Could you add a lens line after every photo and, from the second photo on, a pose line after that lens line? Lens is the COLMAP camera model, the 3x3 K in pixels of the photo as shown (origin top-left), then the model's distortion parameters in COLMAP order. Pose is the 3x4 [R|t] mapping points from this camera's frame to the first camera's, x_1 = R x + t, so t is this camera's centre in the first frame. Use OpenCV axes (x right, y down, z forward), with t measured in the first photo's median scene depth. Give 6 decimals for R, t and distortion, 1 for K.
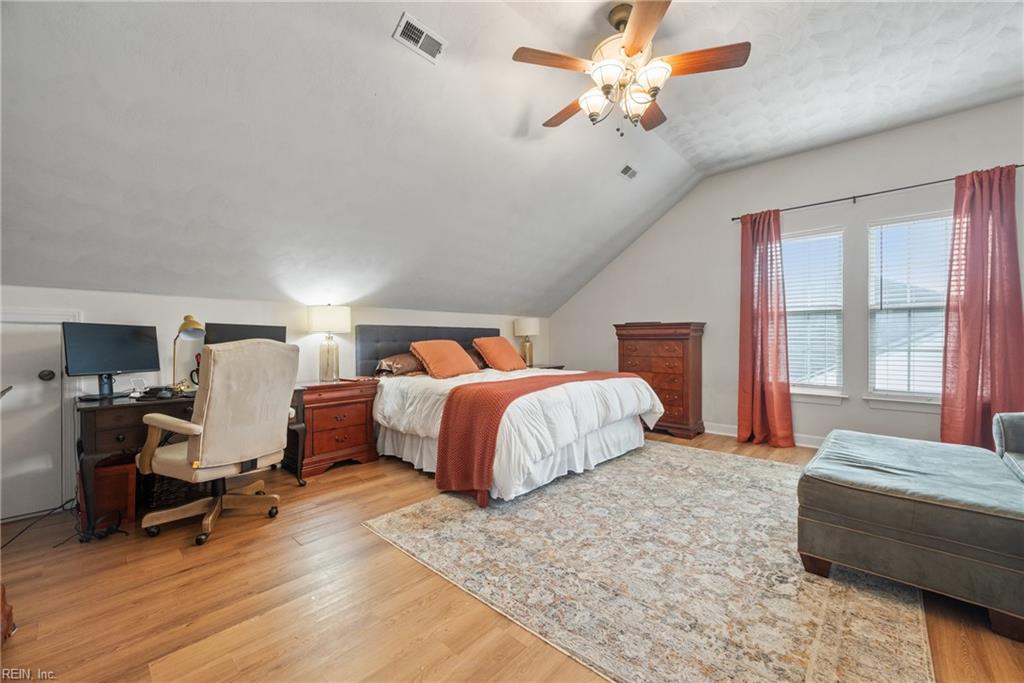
lens RADIAL K [[406.4, 0, 510.3], [0, 406.4, 342.3], [0, 0, 1]] dist [-0.000977, -0.000180]
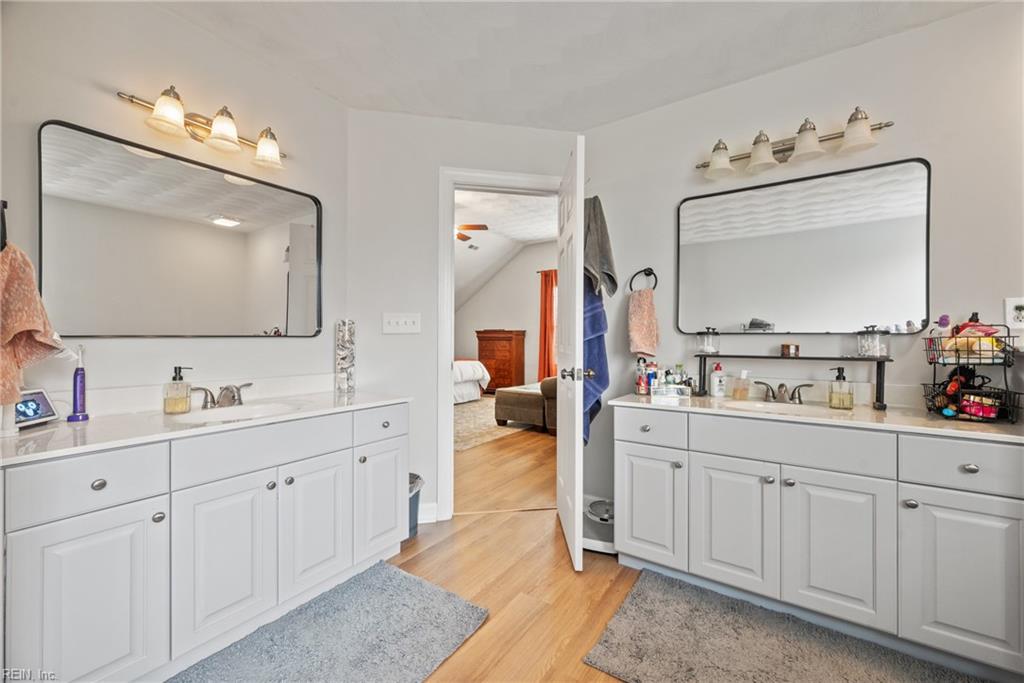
lens RADIAL K [[406.4, 0, 514.4], [0, 406.4, 338.9], [0, 0, 1]] dist [-0.000977, -0.000180]
pose [[0.988432, 0.004163, 0.151608, 0.182733], [-0.003247, 0.999975, -0.006289, -0.001122], [-0.151630, 0.005724, 0.988421, -0.741708]]
